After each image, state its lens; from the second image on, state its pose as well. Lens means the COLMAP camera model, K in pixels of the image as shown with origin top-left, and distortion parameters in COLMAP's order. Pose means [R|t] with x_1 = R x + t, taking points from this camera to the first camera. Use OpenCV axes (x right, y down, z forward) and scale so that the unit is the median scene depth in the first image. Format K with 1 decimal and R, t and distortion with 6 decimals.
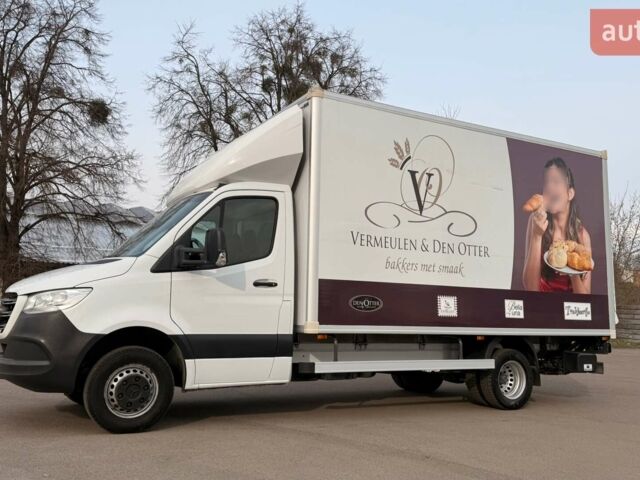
lens RADIAL K [[580.9, 0, 312.6], [0, 580.9, 237.8], [0, 0, 1]] dist [0.152645, -0.298243]
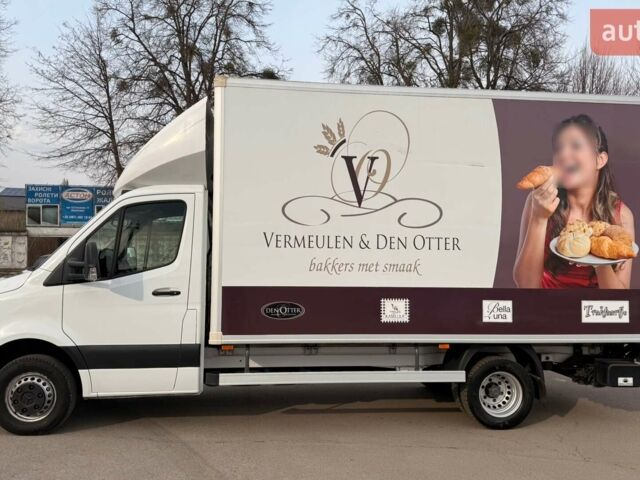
lens RADIAL K [[580.9, 0, 312.6], [0, 580.9, 237.8], [0, 0, 1]] dist [0.152645, -0.298243]
pose [[0.931952, -0.019699, -0.362045, 0.426967], [0.053751, 0.994996, 0.084226, -0.069026], [0.358575, -0.097955, 0.928348, 0.162905]]
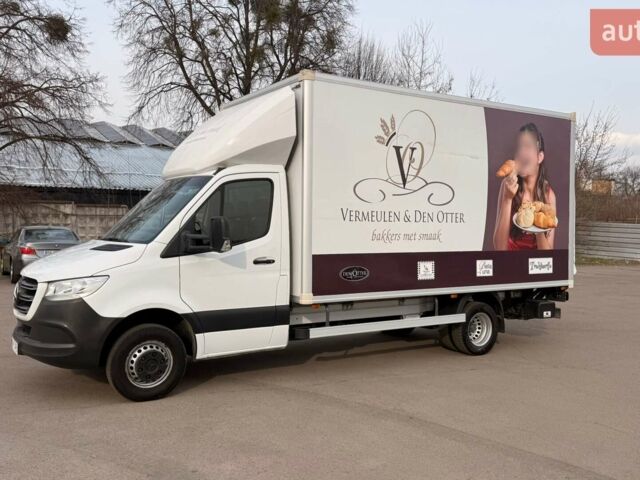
lens RADIAL K [[580.9, 0, 312.6], [0, 580.9, 237.8], [0, 0, 1]] dist [0.152645, -0.298243]
pose [[0.998396, -0.012486, 0.055225, -0.042560], [0.003921, 0.988289, 0.152544, -0.111396], [-0.056483, -0.152083, 0.986753, -0.063181]]
